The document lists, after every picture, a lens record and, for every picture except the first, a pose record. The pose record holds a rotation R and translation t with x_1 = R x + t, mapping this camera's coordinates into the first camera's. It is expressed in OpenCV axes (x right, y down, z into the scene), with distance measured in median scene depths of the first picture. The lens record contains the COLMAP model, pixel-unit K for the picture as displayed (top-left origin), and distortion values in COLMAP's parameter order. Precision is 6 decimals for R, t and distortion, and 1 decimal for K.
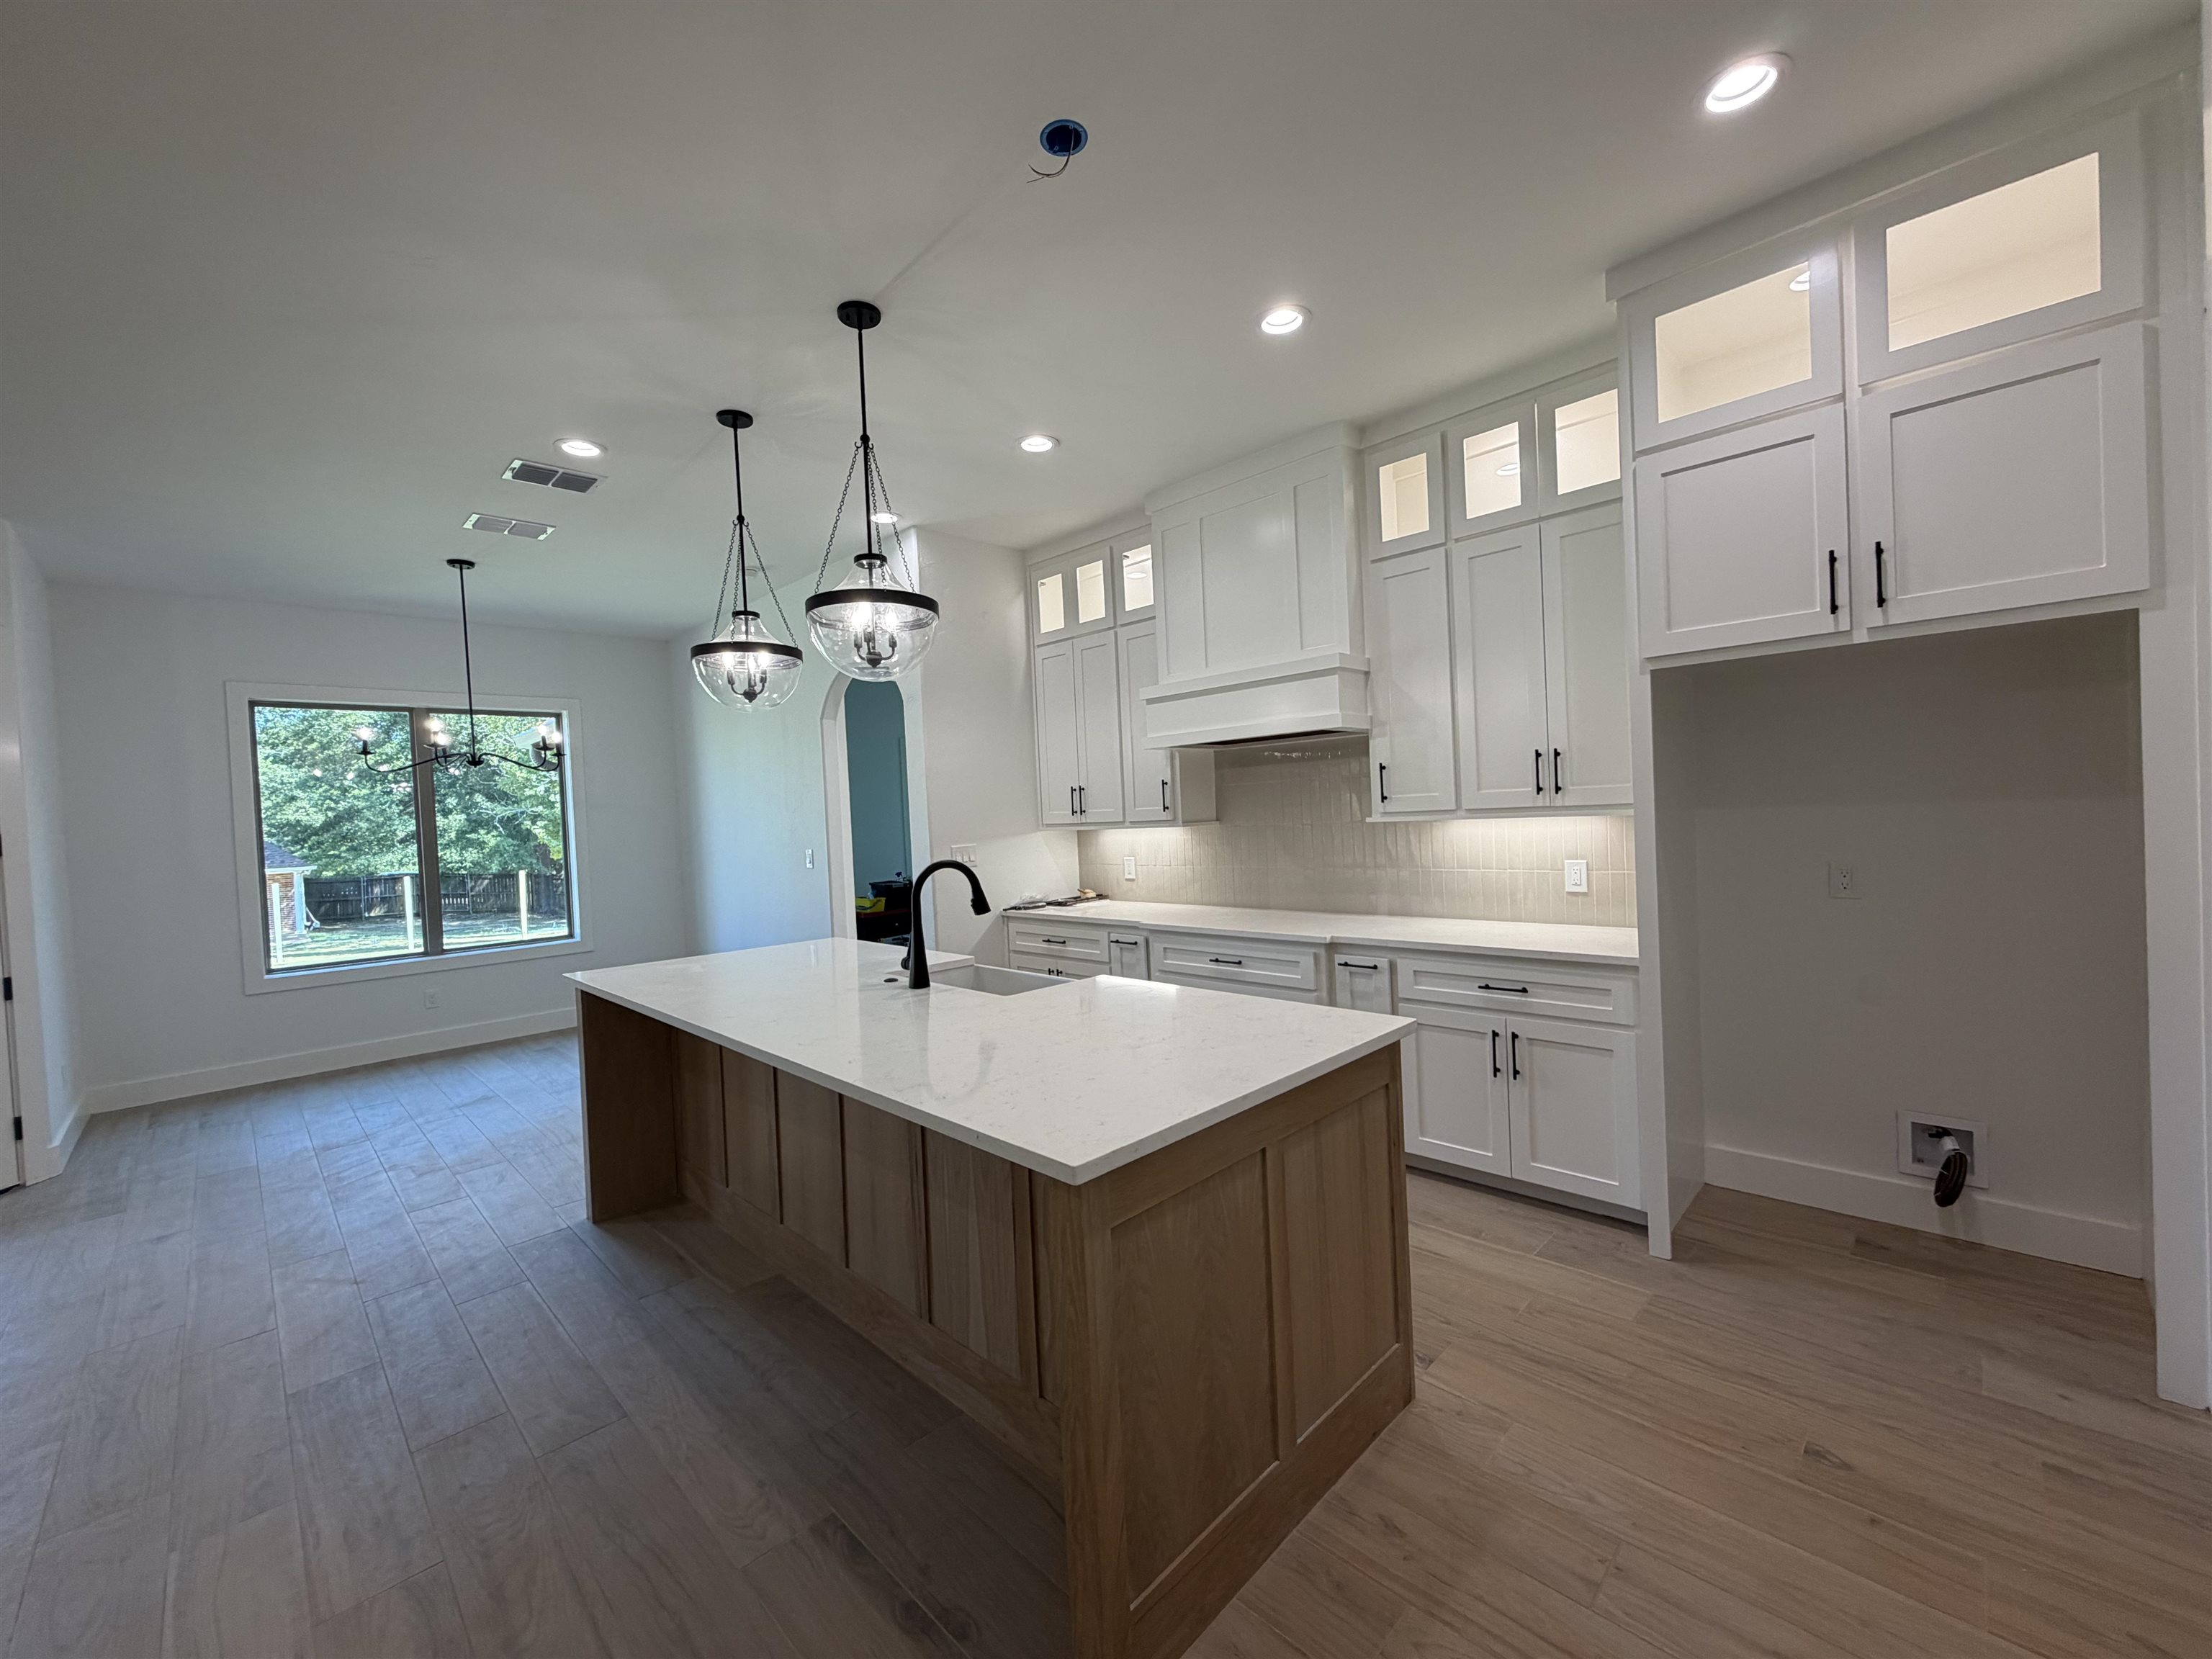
lens RADIAL K [[883.6, 0, 1097.1], [0, 883.6, 830.7], [0, 0, 1]] dist [-0.000021, -0.000017]
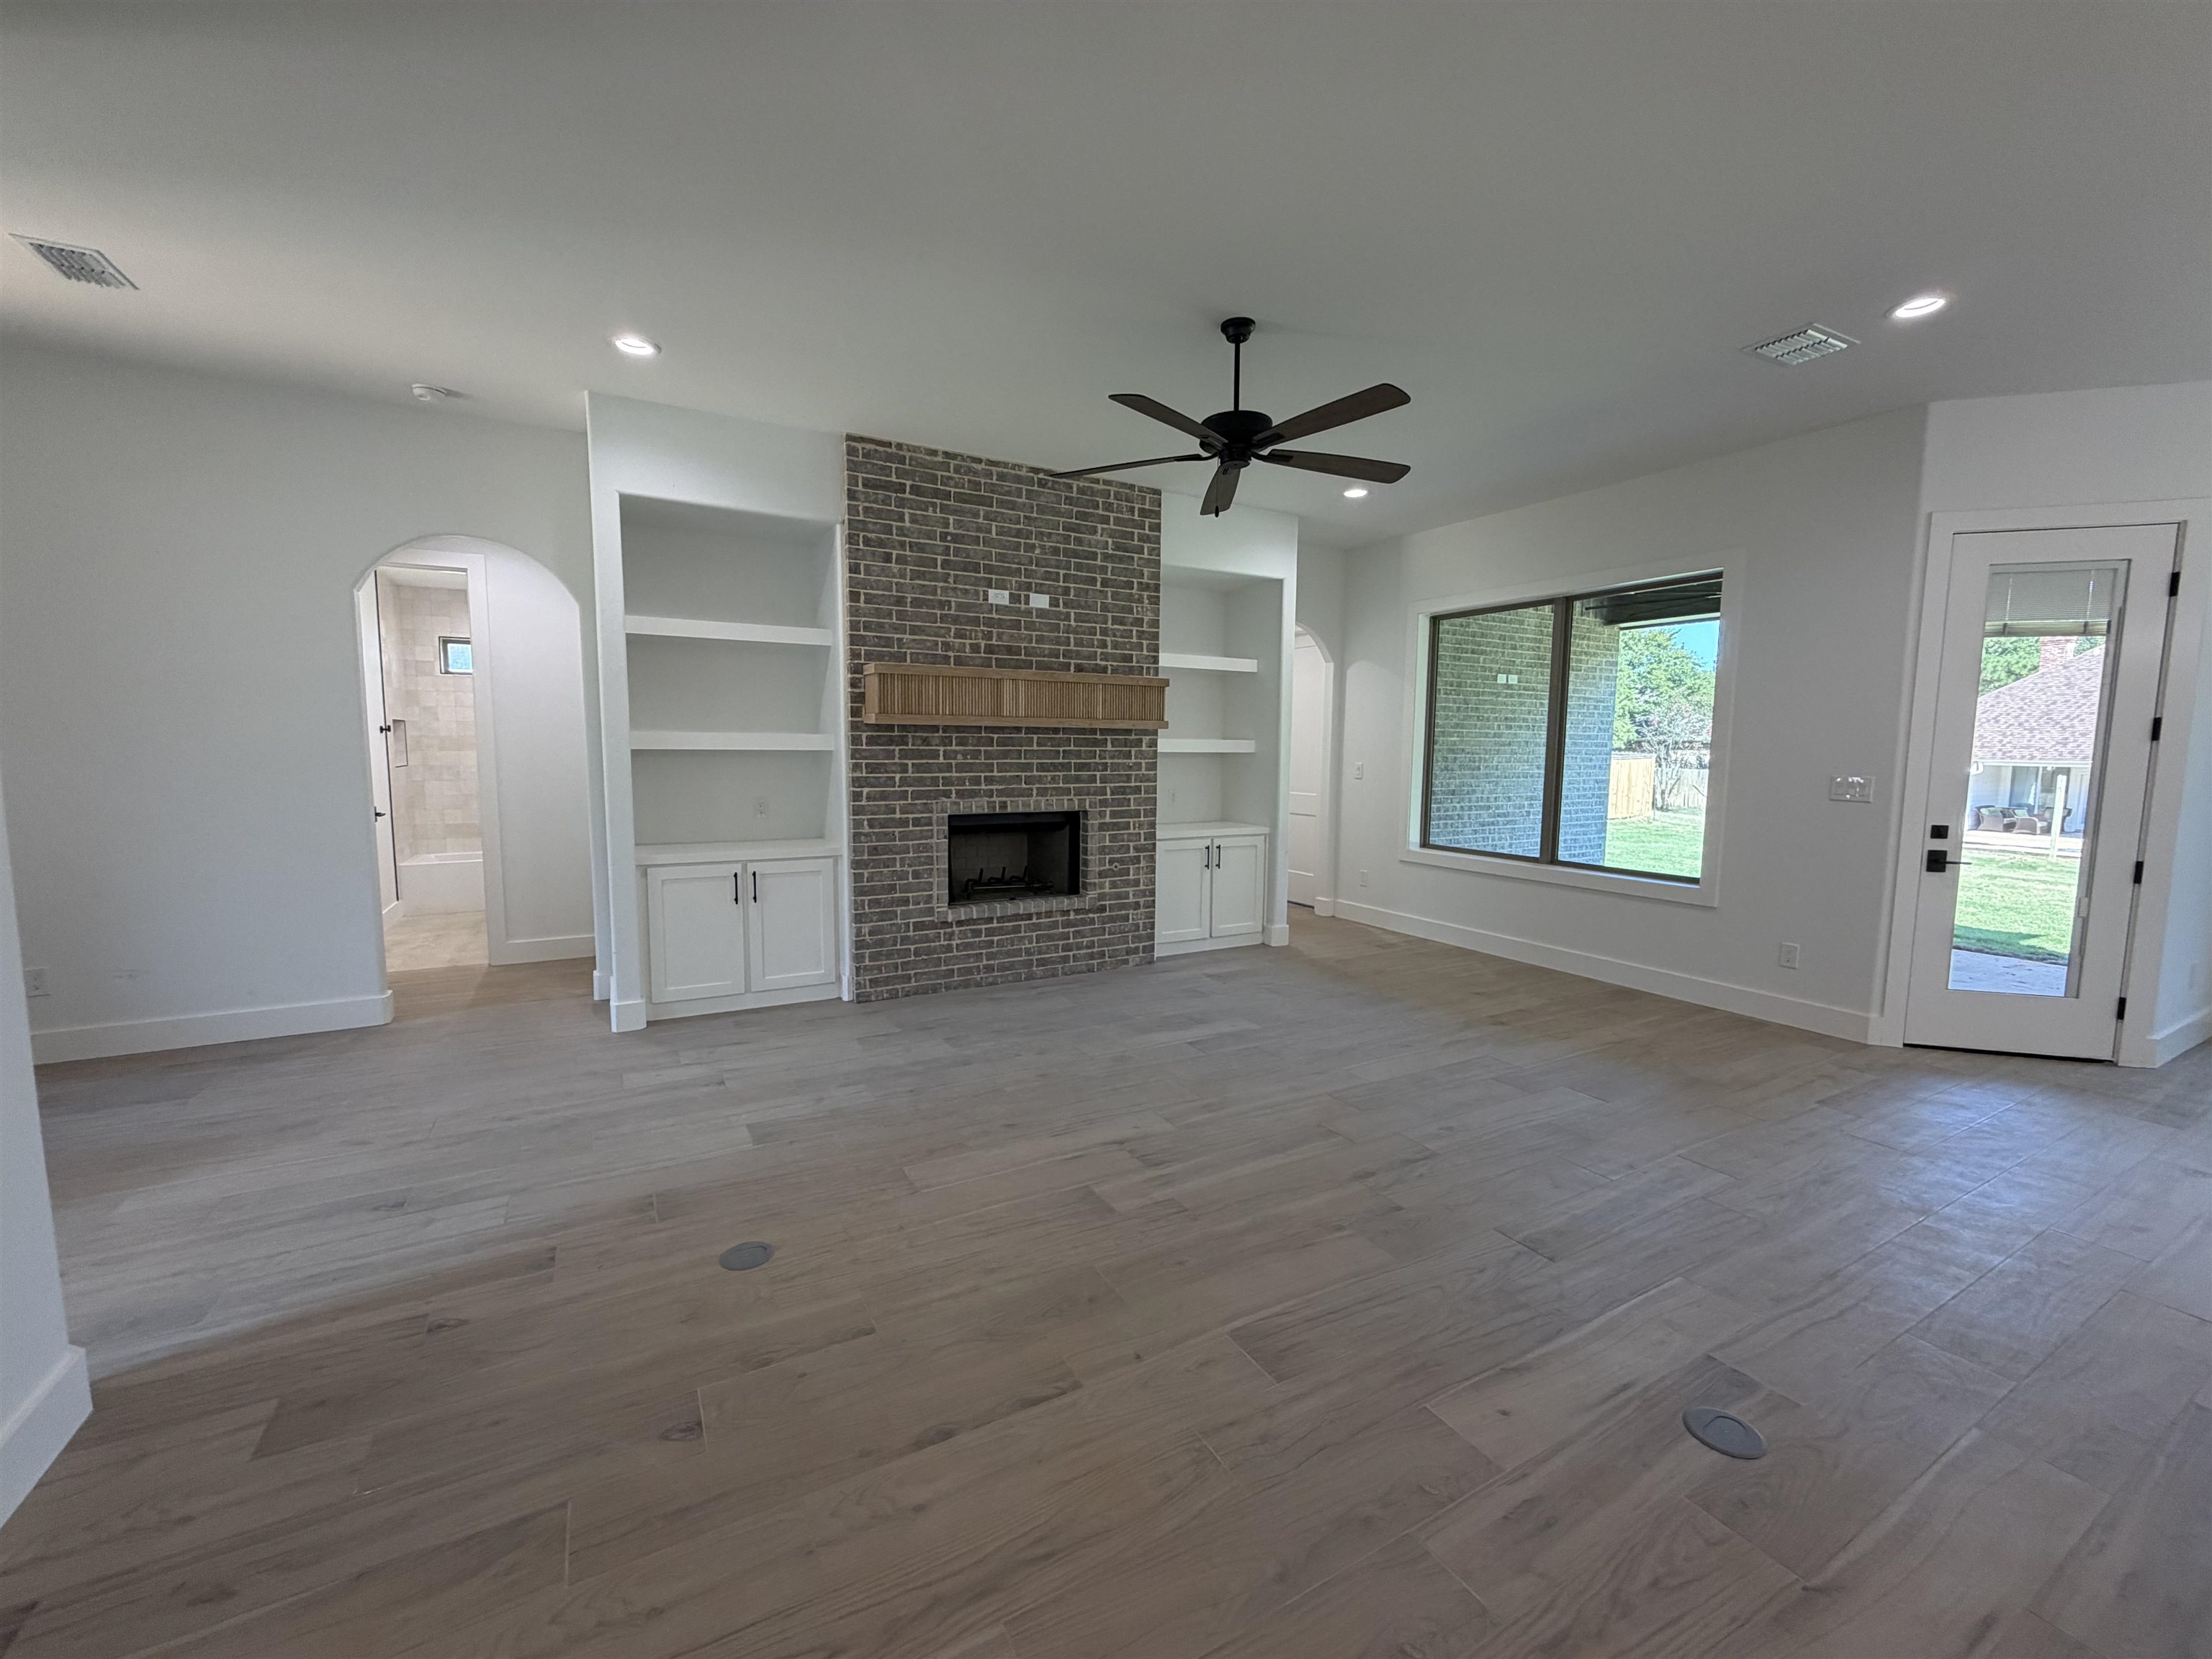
lens RADIAL K [[883.6, 0, 1097.1], [0, 883.6, 830.7], [0, 0, 1]] dist [-0.000021, -0.000017]
pose [[-0.271541, 0.137451, -0.952561, 0.053806], [-0.017529, 0.988879, 0.147688, 0.004133], [0.962267, 0.056801, -0.266111, 0.142103]]
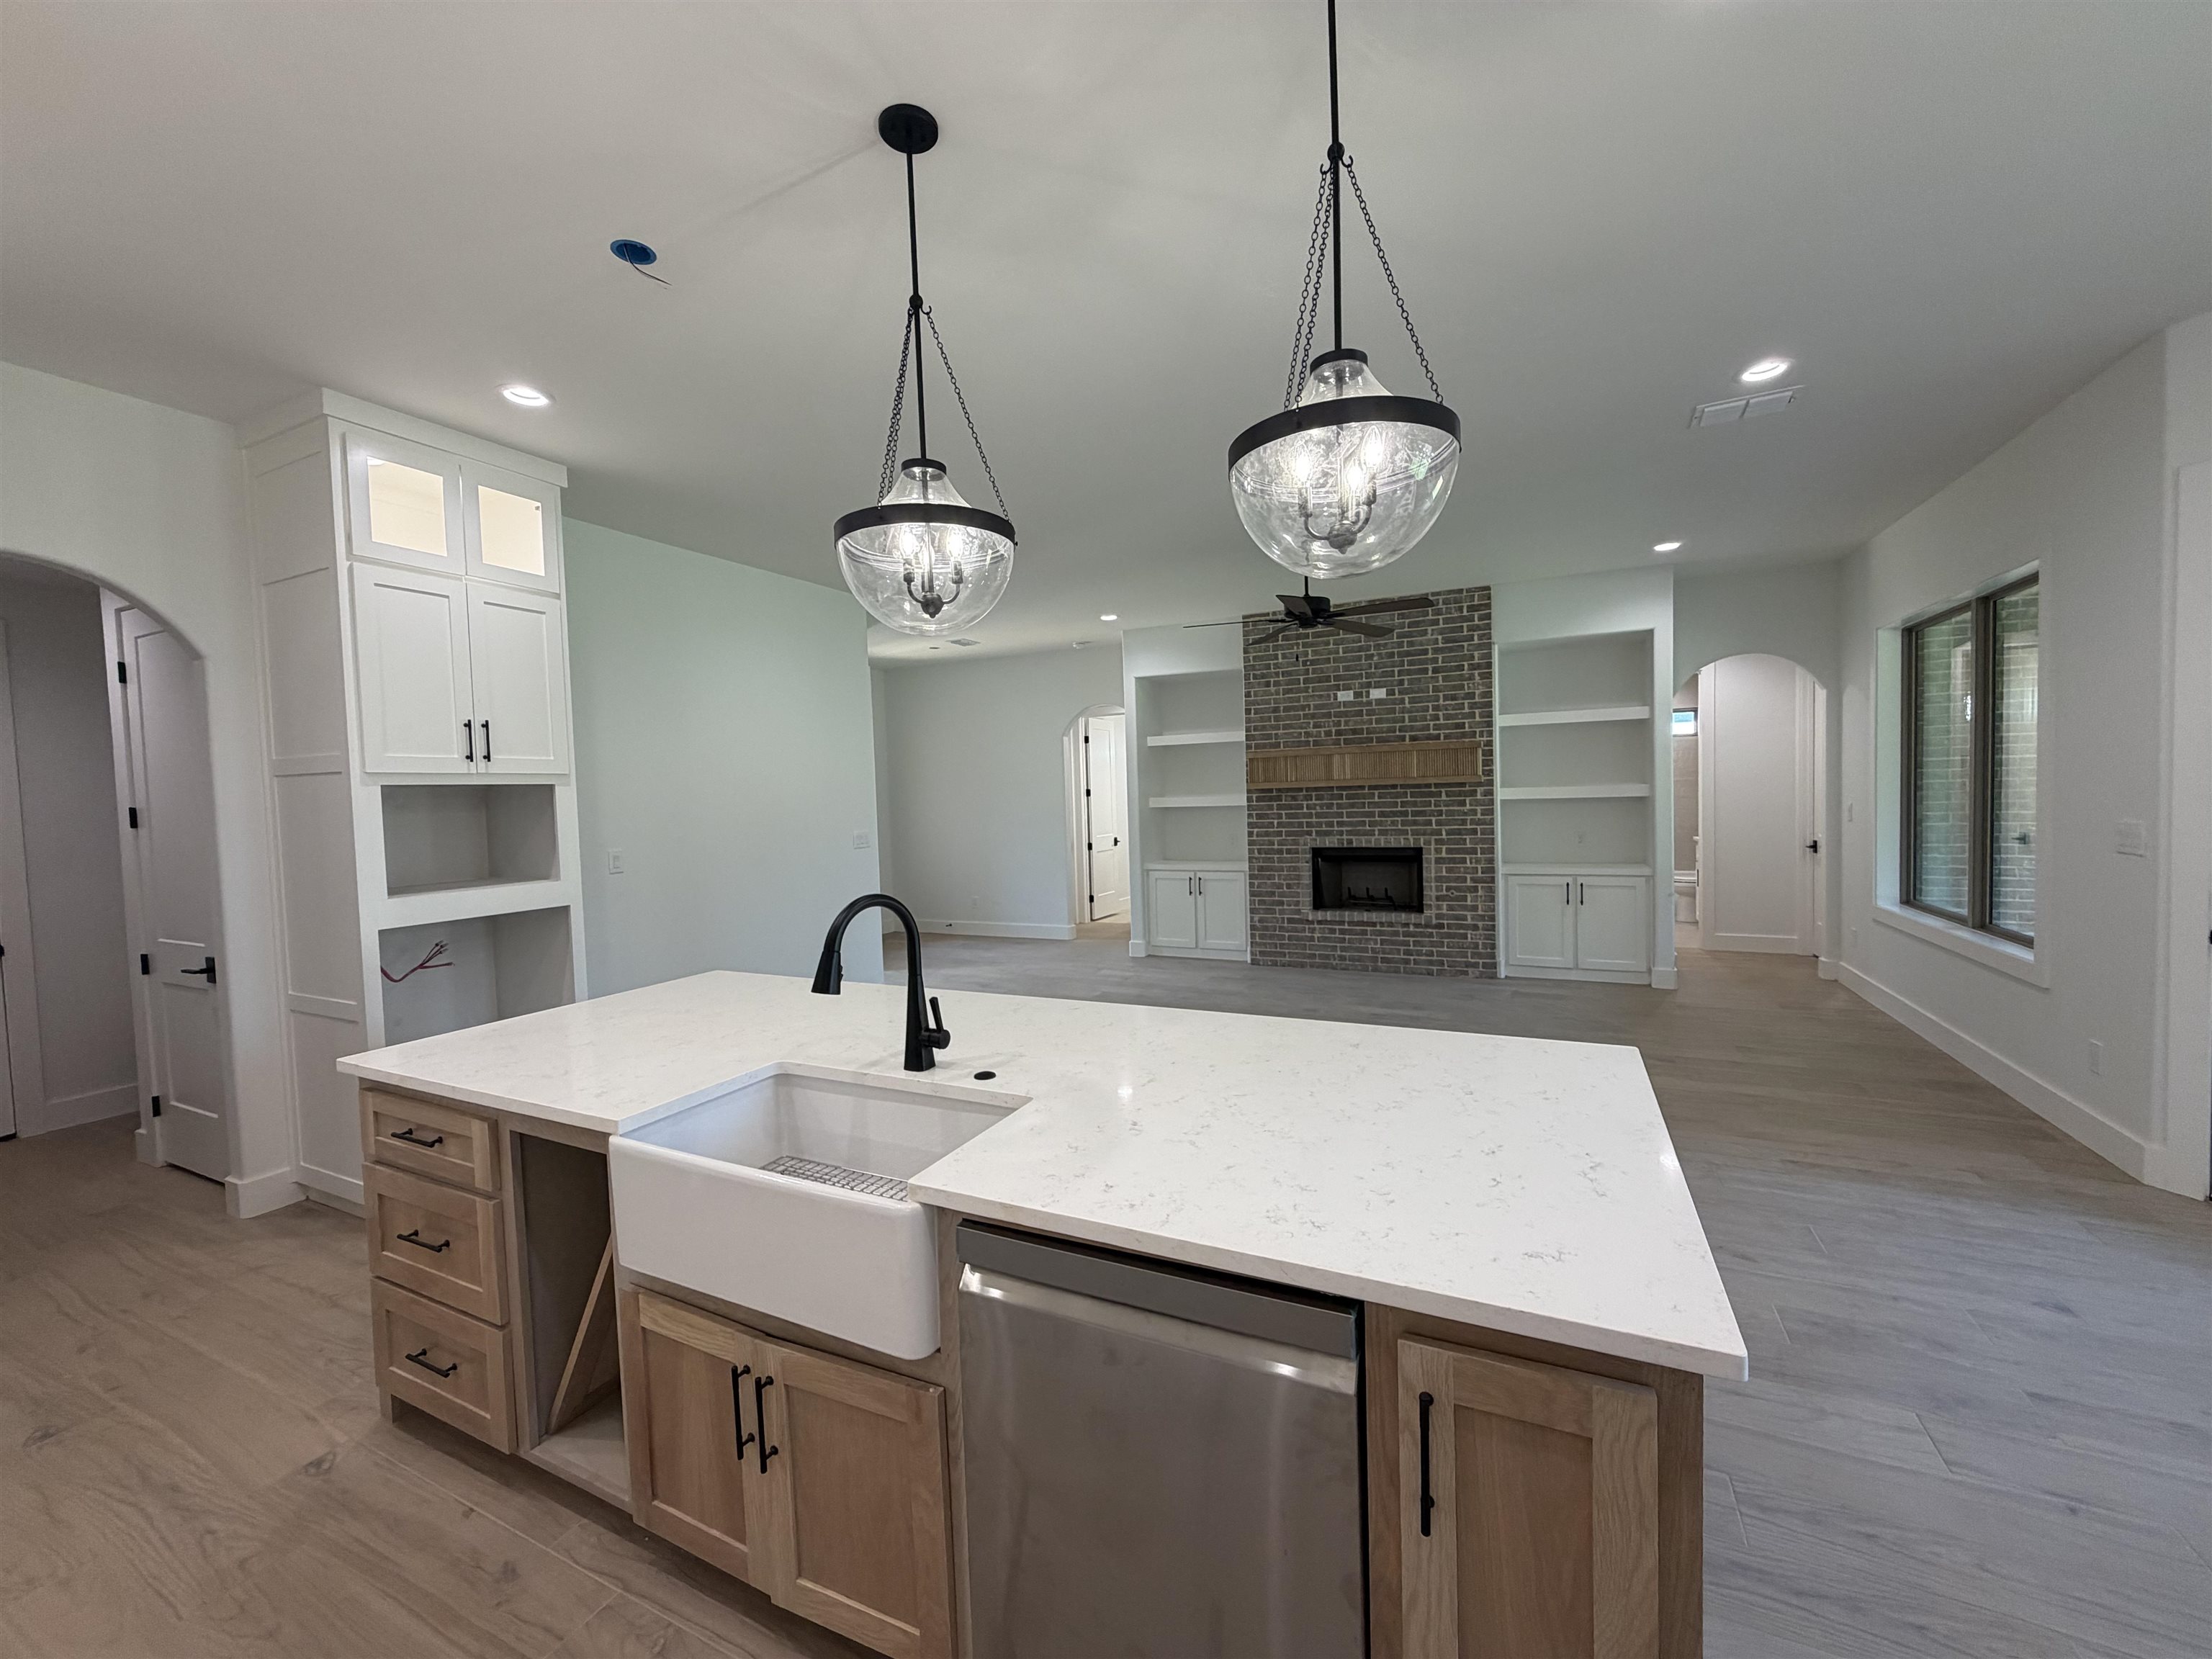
lens RADIAL K [[883.6, 0, 1097.1], [0, 883.6, 830.7], [0, 0, 1]] dist [-0.000021, -0.000017]
pose [[-0.944431, 0.089010, -0.316429, -0.108290], [0.068179, 0.994749, 0.076326, -0.043324], [0.321561, 0.050511, -0.945541, 1.417990]]
